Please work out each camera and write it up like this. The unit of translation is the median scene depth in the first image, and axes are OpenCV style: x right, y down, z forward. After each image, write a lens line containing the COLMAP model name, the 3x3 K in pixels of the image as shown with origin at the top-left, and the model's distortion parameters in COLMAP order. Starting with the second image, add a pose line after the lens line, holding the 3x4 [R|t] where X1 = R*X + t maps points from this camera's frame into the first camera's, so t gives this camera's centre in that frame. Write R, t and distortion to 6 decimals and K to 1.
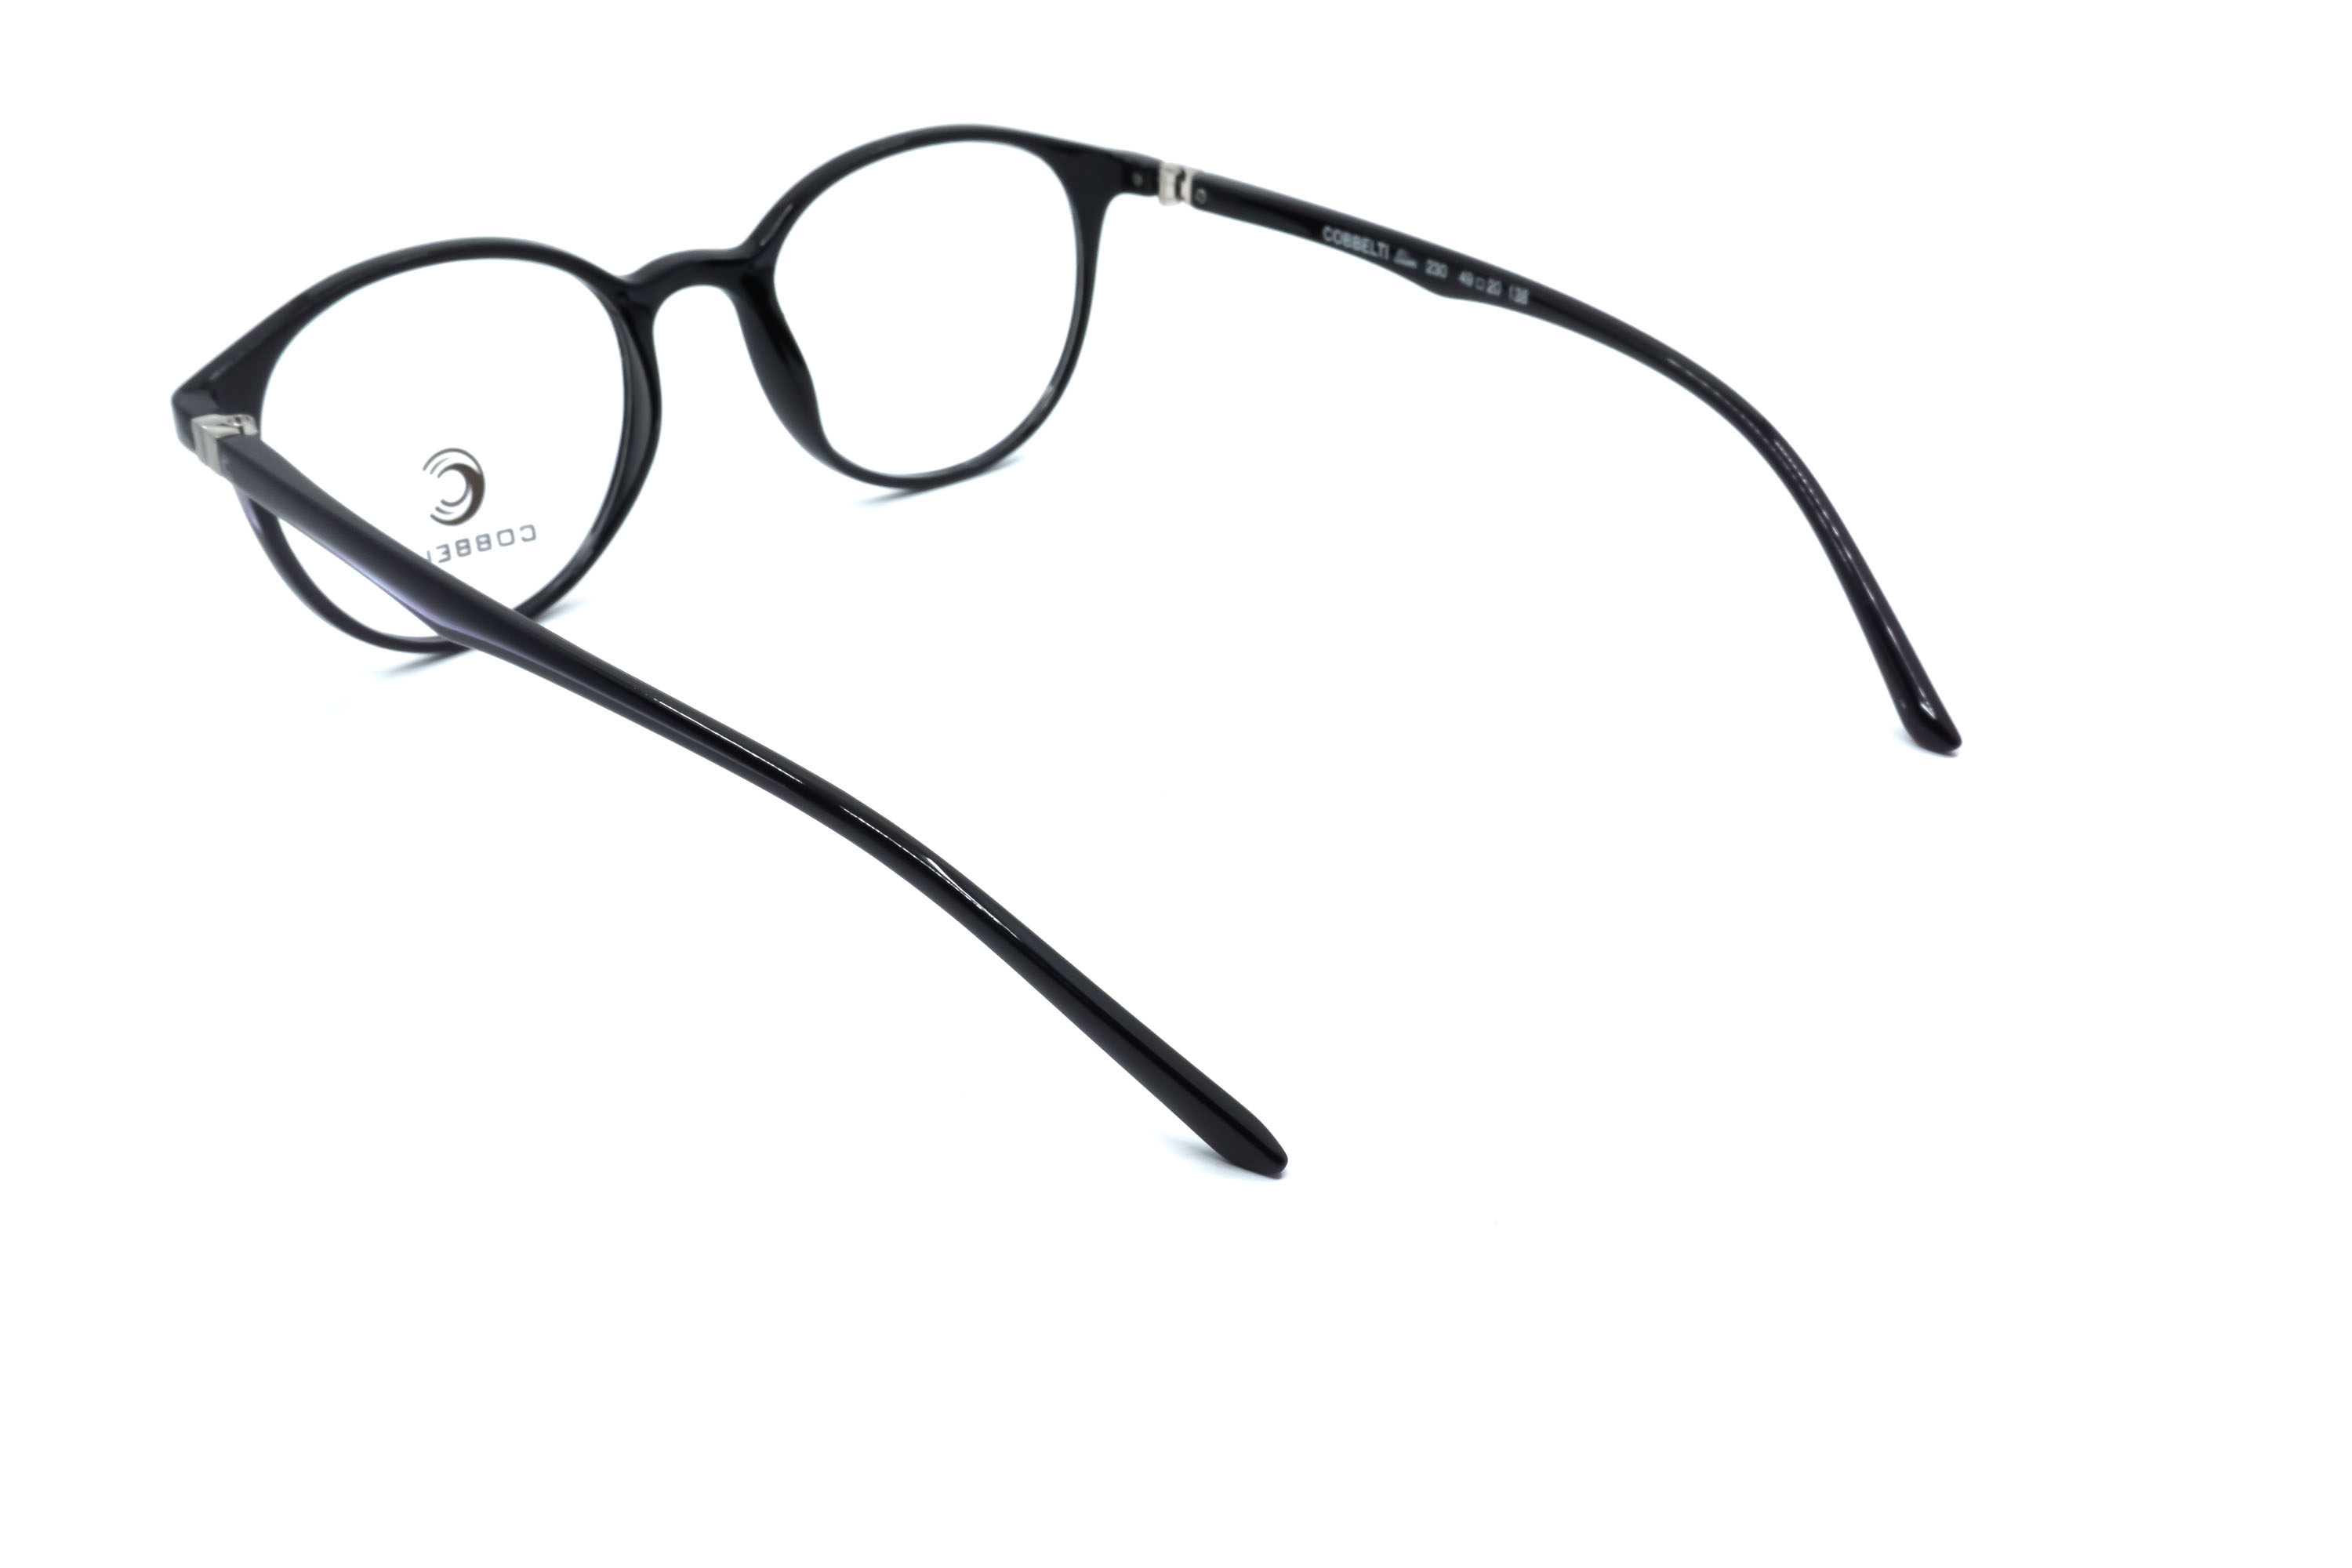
lens RADIAL K [[2633.7, 0, 1181.1], [0, 2633.7, 782.9], [0, 0, 1]] dist [0.024525, 0.000000]
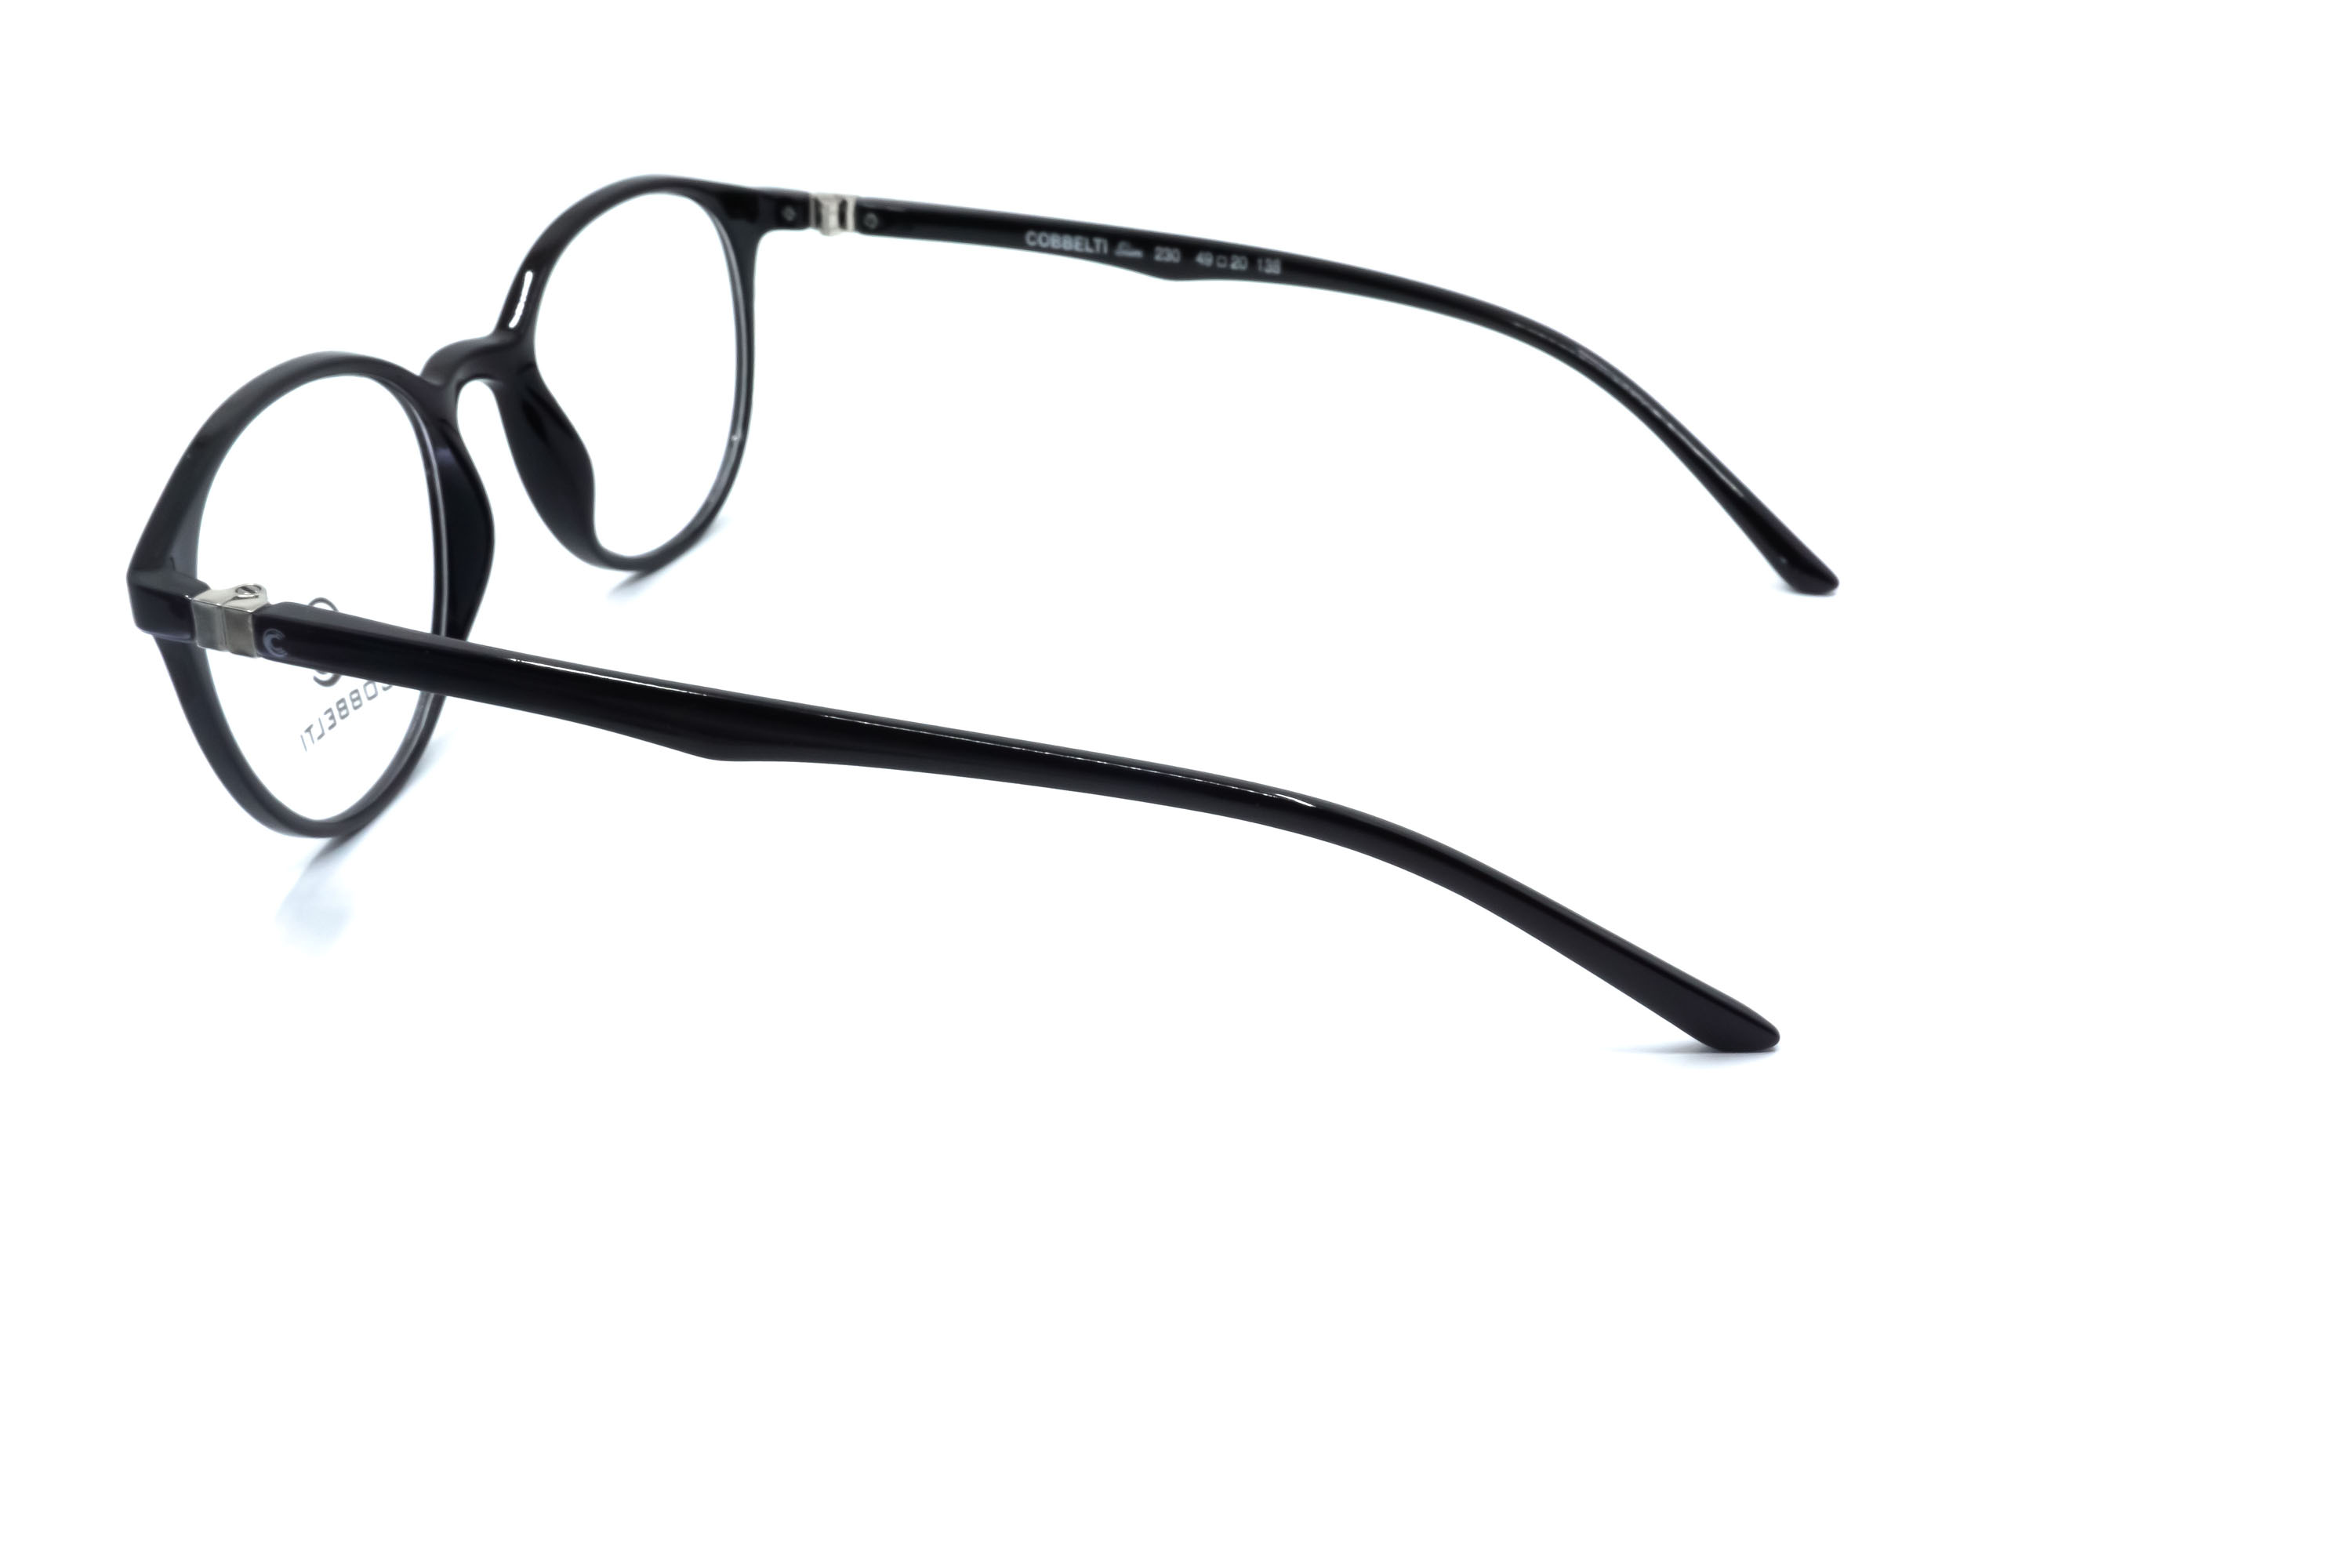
lens RADIAL K [[2633.7, 0, 1182.9], [0, 2633.7, 776.8], [0, 0, 1]] dist [0.024525, 0.000000]
pose [[0.864247, -0.221533, 0.451664, -0.407986], [0.228828, 0.972676, 0.039224, -0.035781], [-0.448013, 0.069454, 0.891325, 0.093803]]
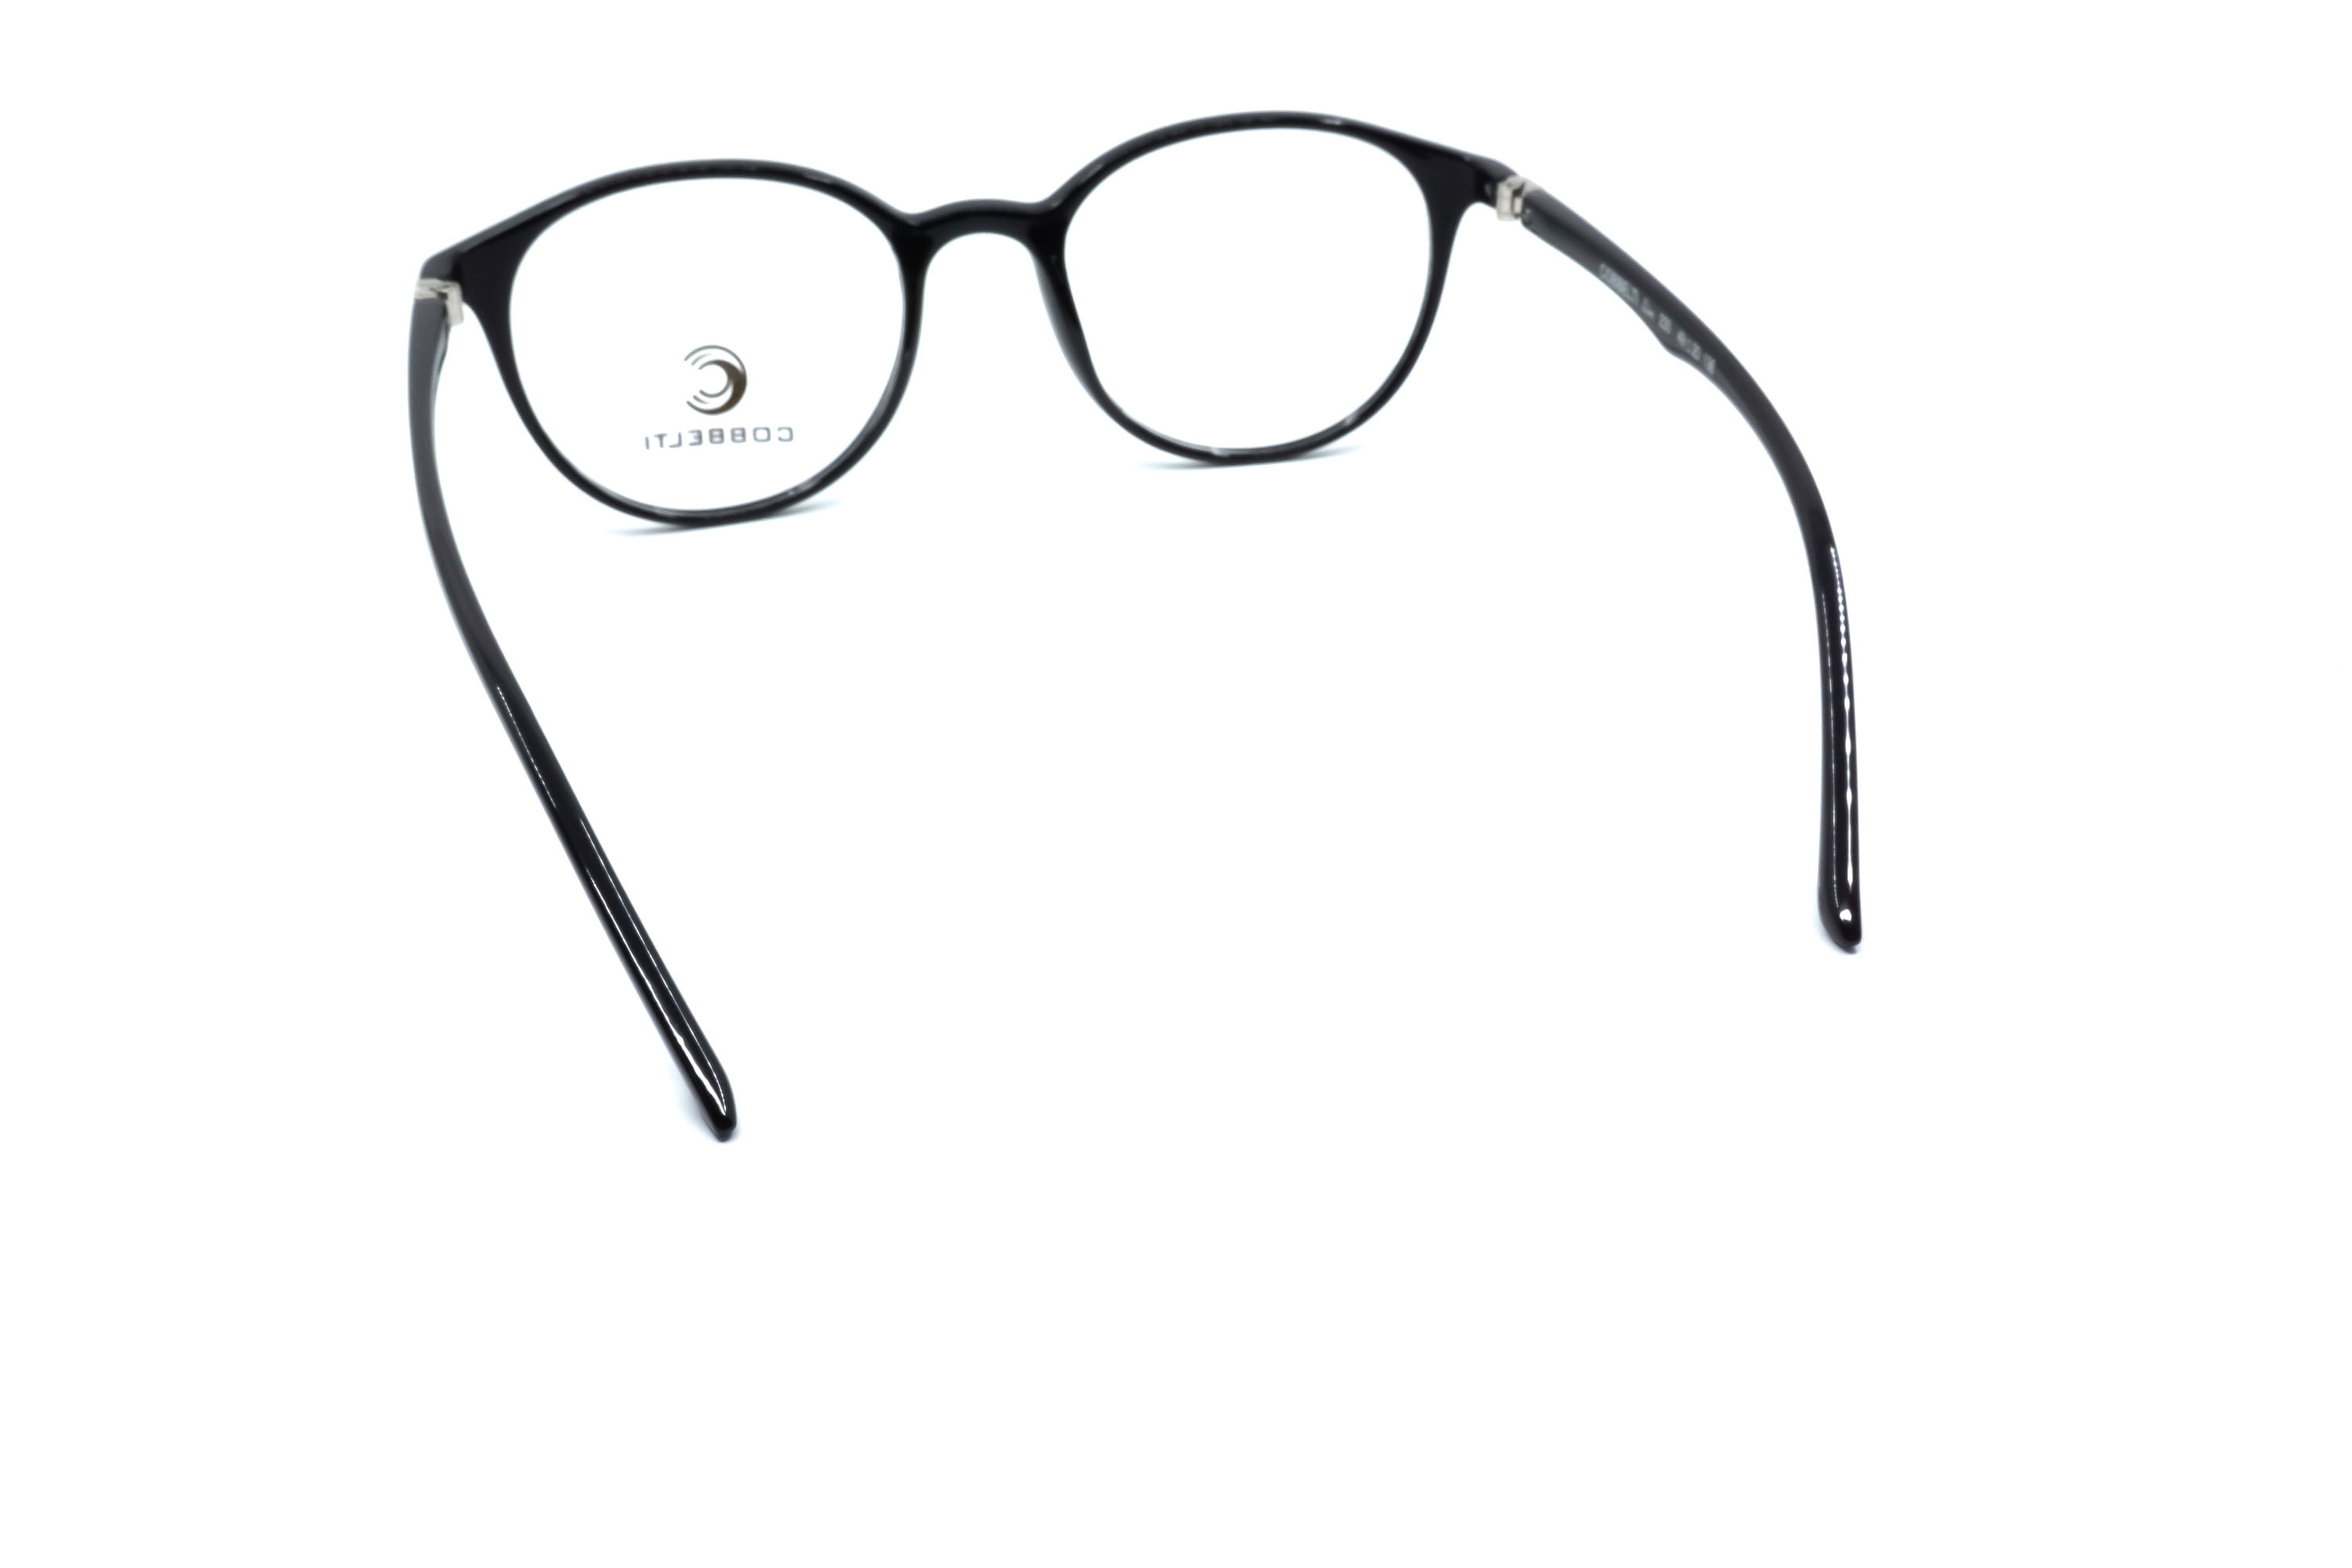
lens RADIAL K [[2633.7, 0, 1179.3], [0, 2633.7, 793.9], [0, 0, 1]] dist [0.024525, 0.000000]
pose [[0.865864, 0.232437, -0.443004, 0.399119], [-0.222198, 0.972056, 0.075730, -0.066373], [0.448227, 0.032862, 0.893316, 0.097440]]
